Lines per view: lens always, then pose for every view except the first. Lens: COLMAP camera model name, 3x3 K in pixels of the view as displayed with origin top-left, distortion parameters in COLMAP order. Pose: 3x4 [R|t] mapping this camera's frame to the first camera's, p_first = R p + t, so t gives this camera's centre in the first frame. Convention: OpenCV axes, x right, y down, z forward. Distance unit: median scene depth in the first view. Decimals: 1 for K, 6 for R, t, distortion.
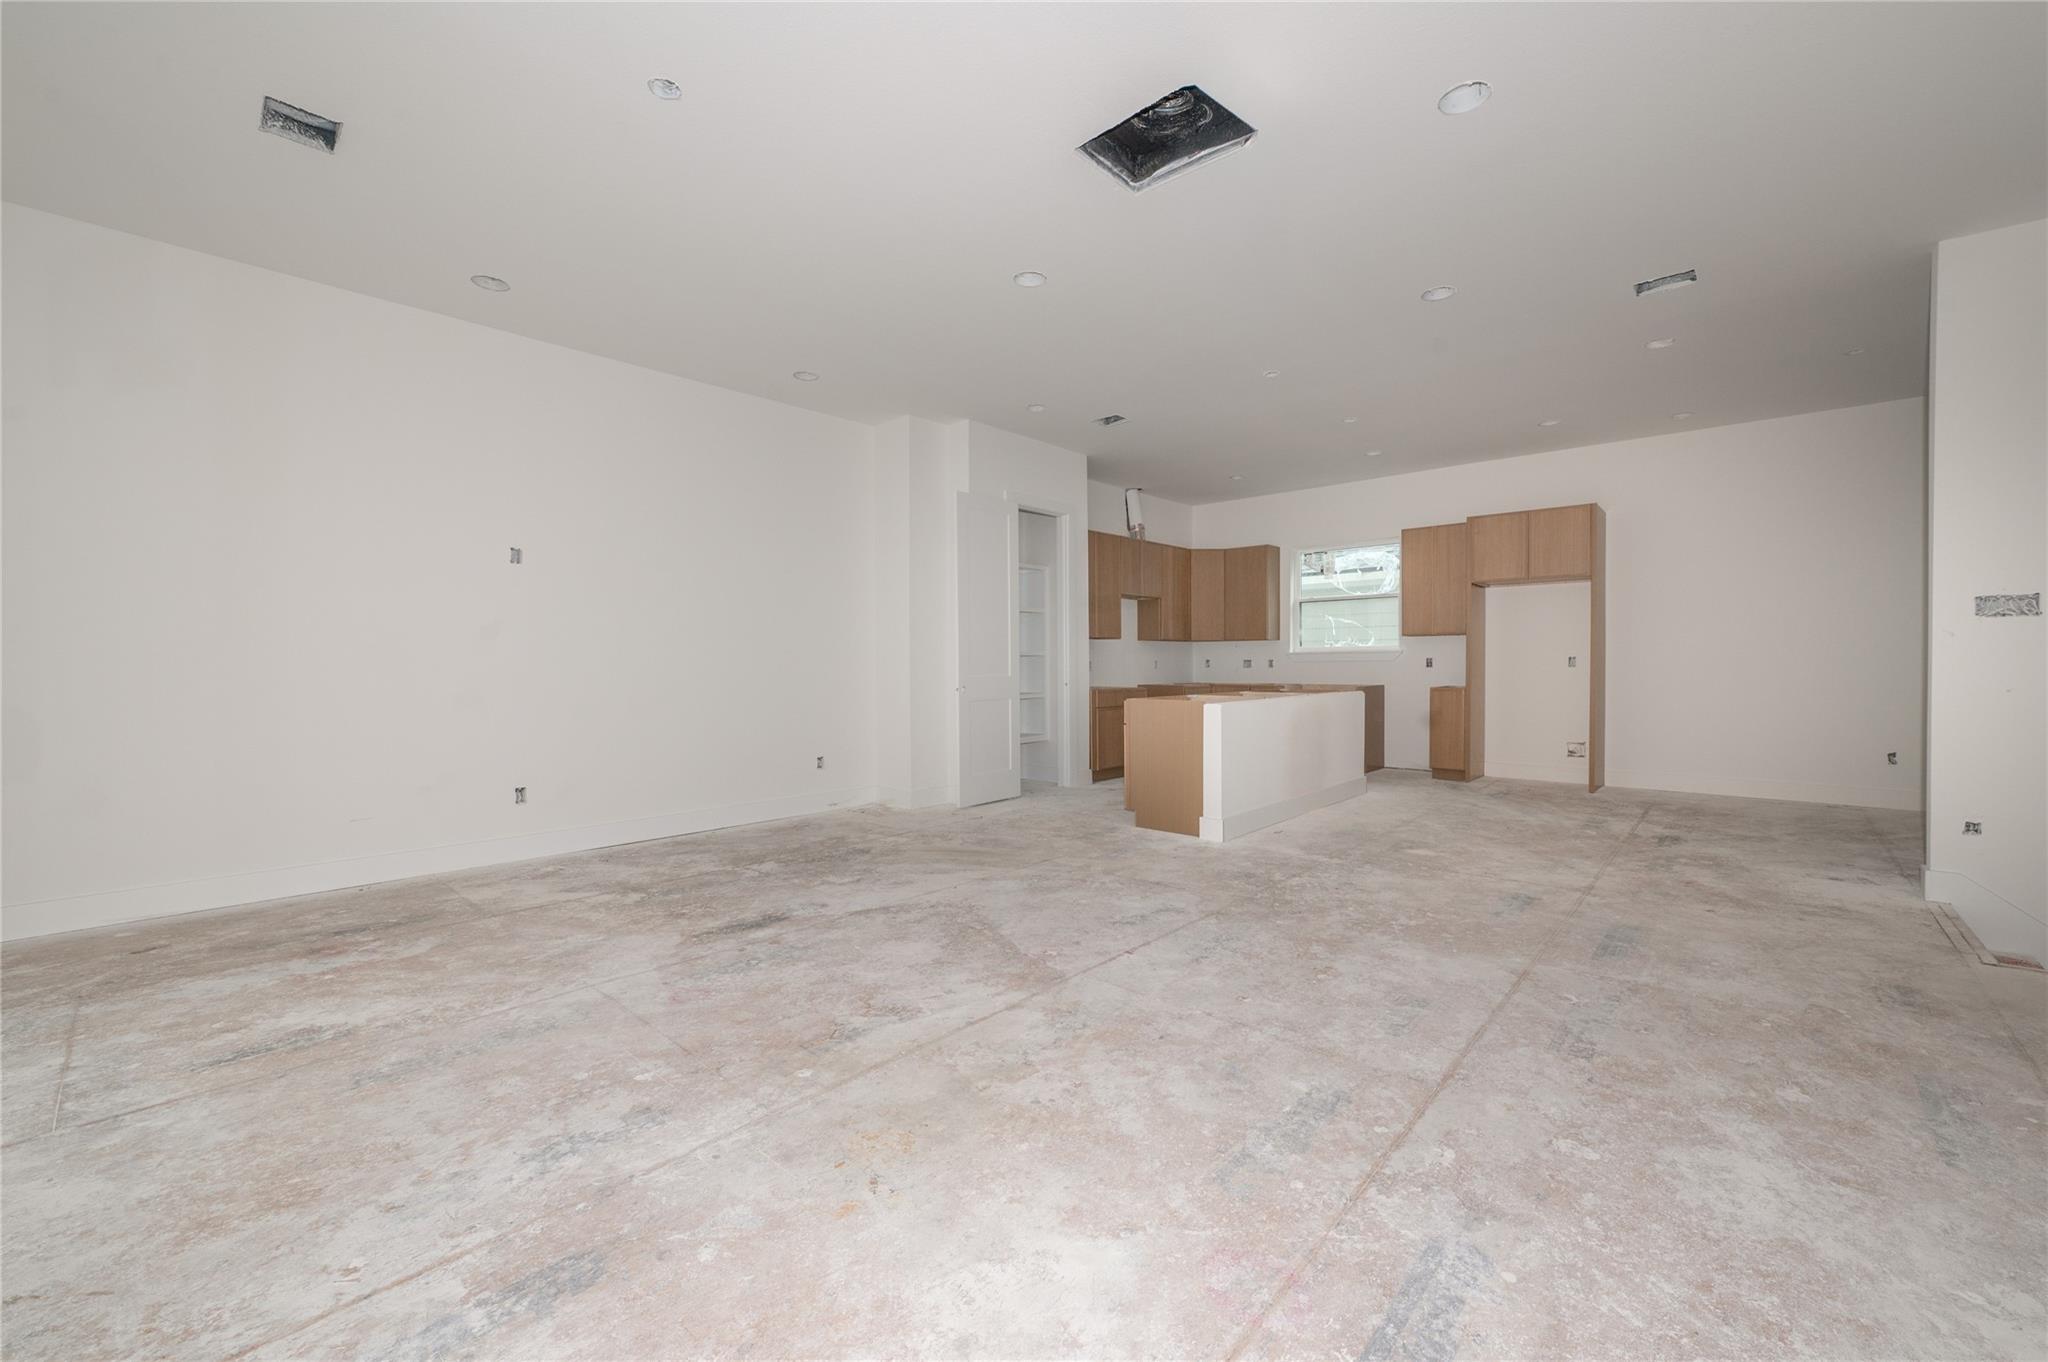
lens RADIAL K [[807.8, 0, 1039.8], [0, 807.8, 673.1], [0, 0, 1]] dist [-0.005532, -0.000869]
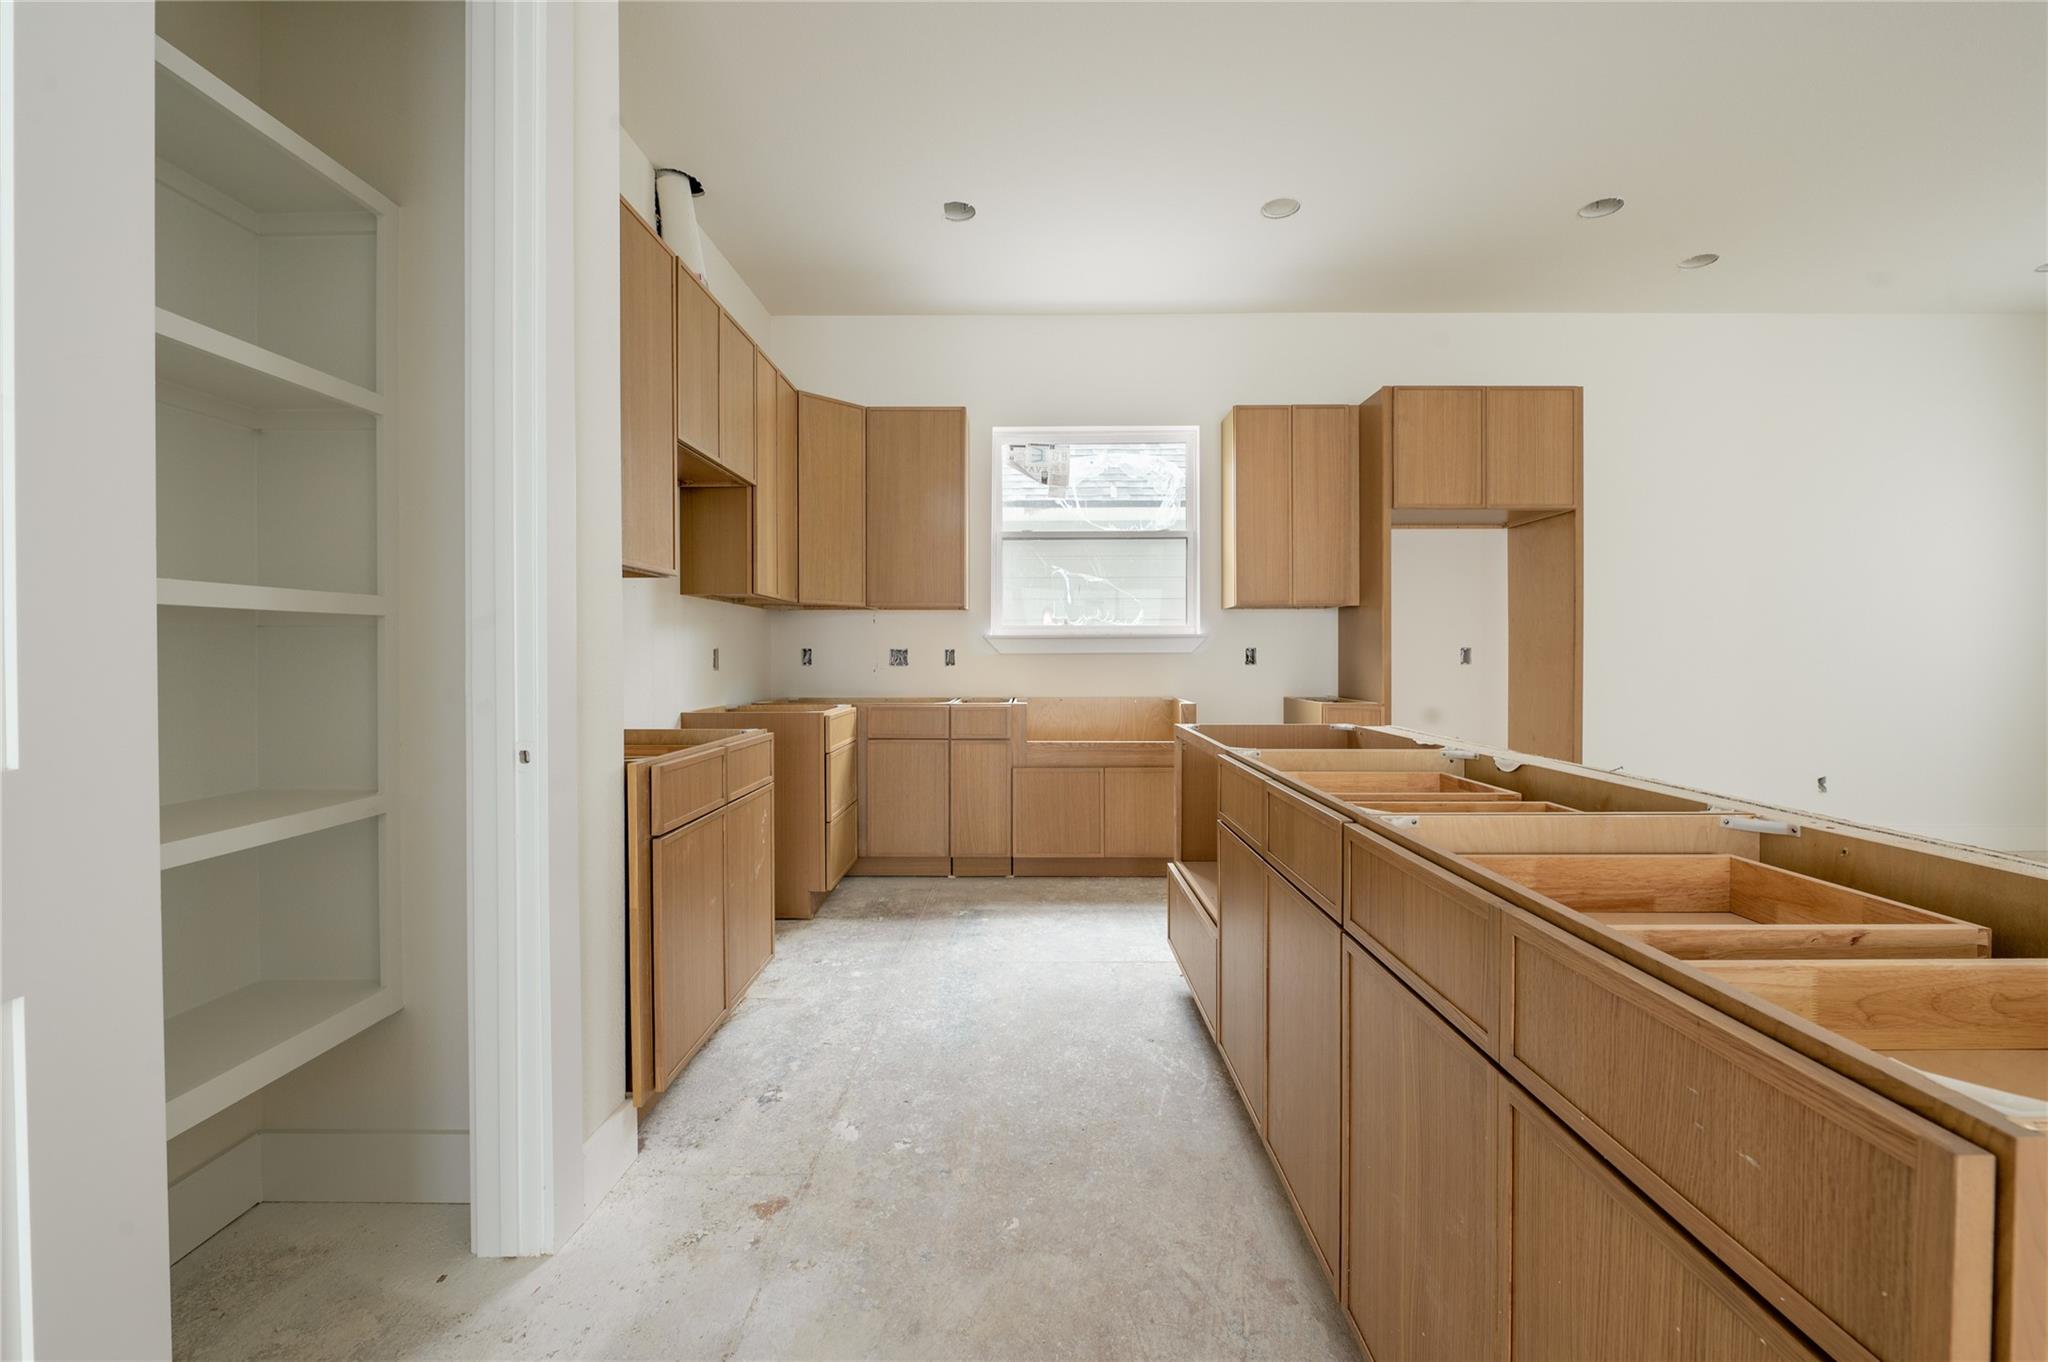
lens RADIAL K [[807.8, 0, 1031.8], [0, 807.8, 659.3], [0, 0, 1]] dist [-0.005532, -0.000869]
pose [[0.752875, -0.001342, 0.658162, -0.008684], [0.009675, 0.999912, -0.009028, -0.016893], [-0.658092, 0.013165, 0.752822, 1.616145]]
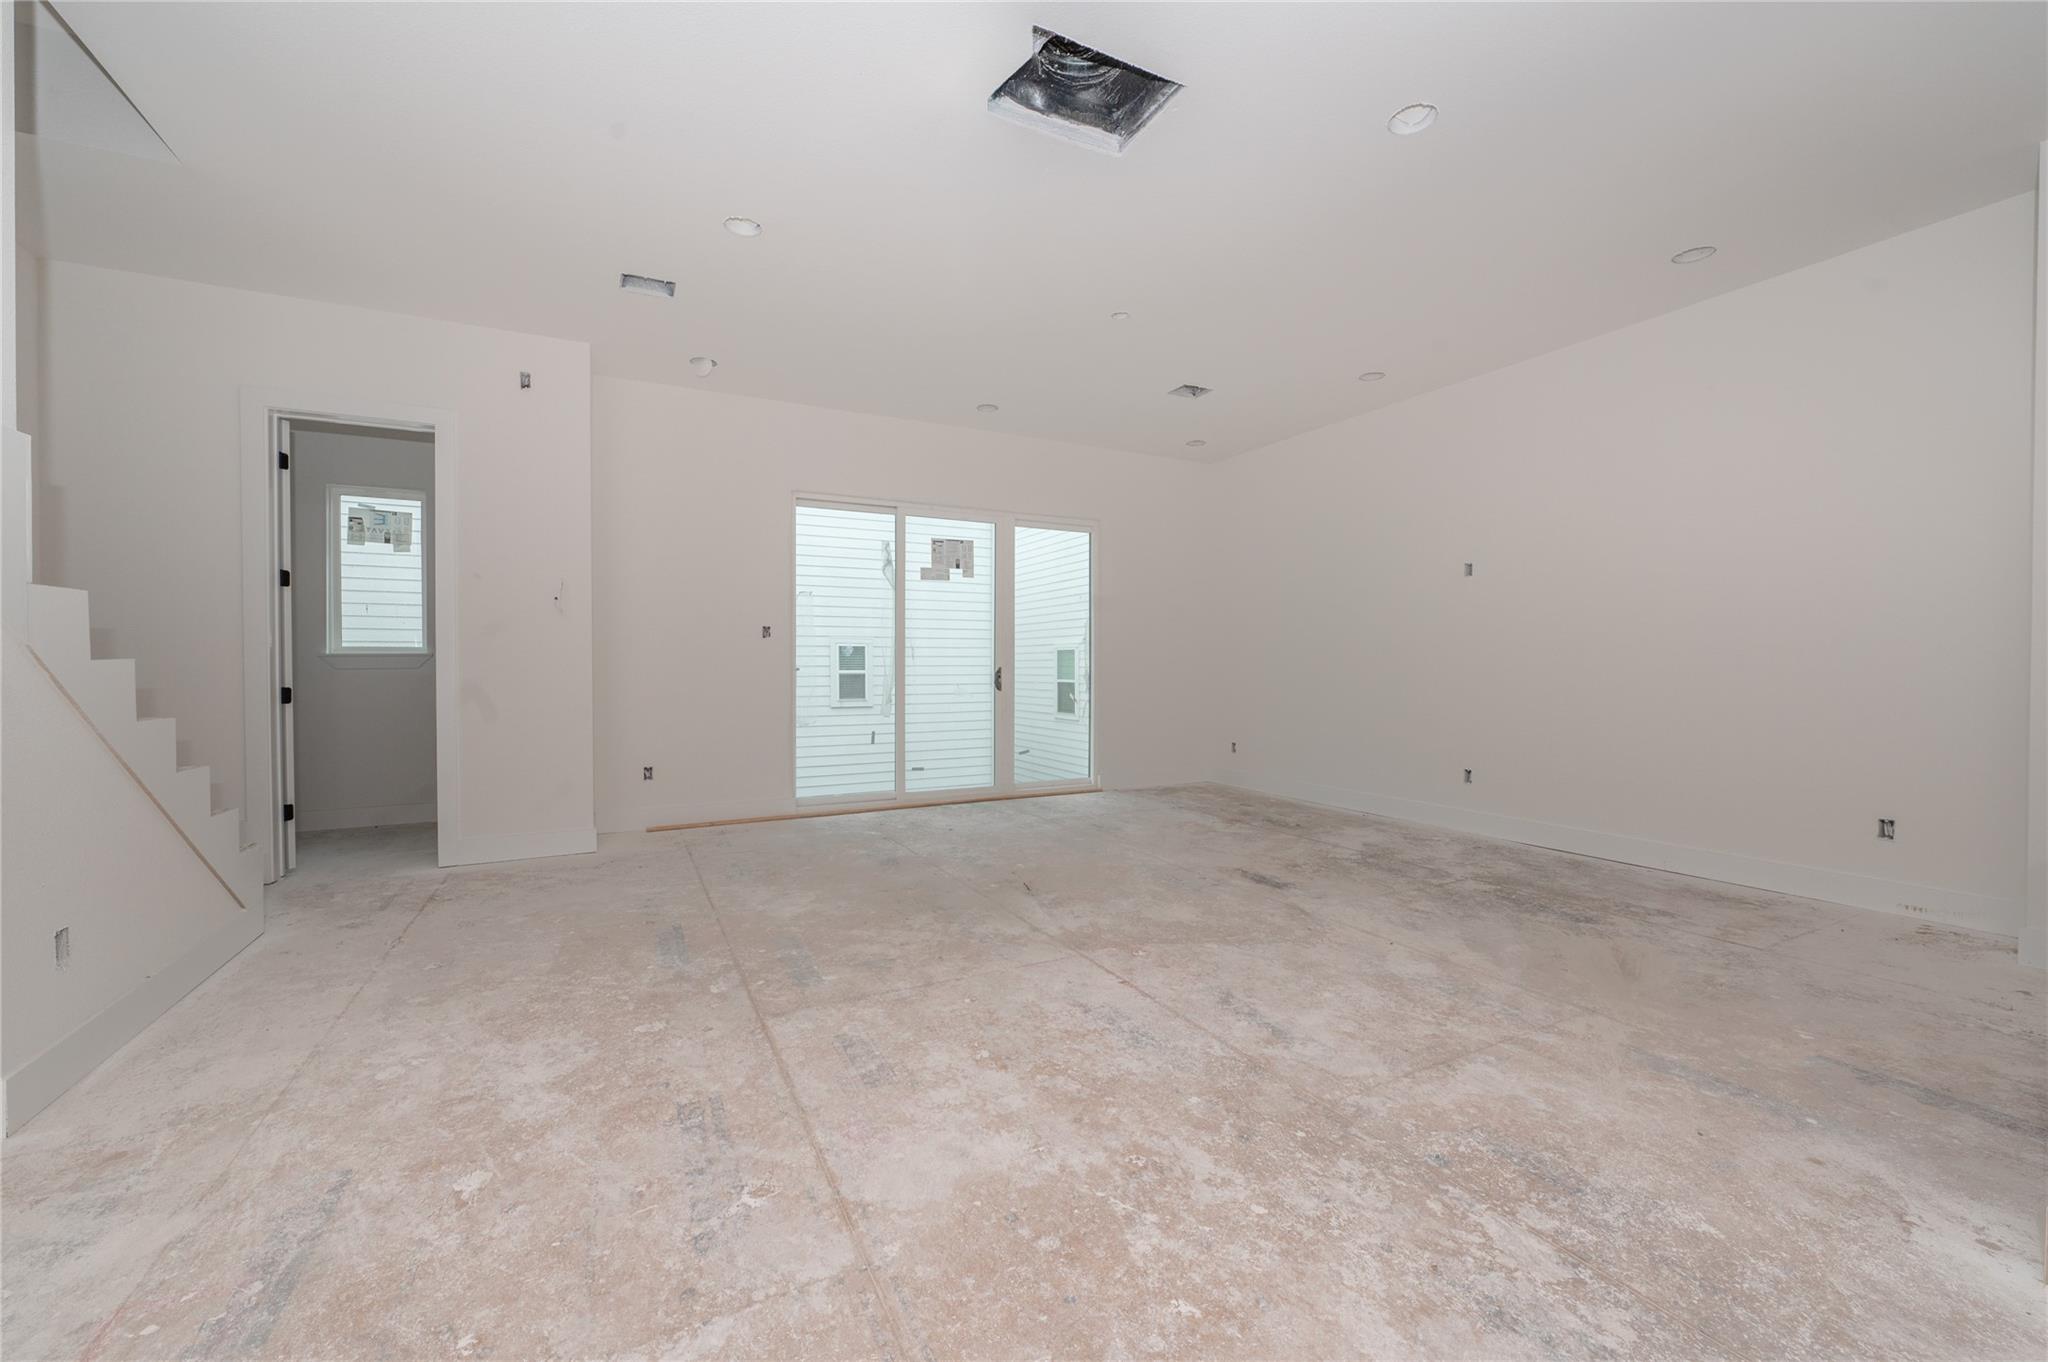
lens RADIAL K [[807.8, 0, 1016.4], [0, 807.8, 675.1], [0, 0, 1]] dist [-0.005532, -0.000869]
pose [[-0.362836, 0.016858, -0.931700, 0.912649], [-0.008091, 0.999742, 0.021240, -0.018163], [0.931818, 0.015245, -0.362606, 1.106367]]
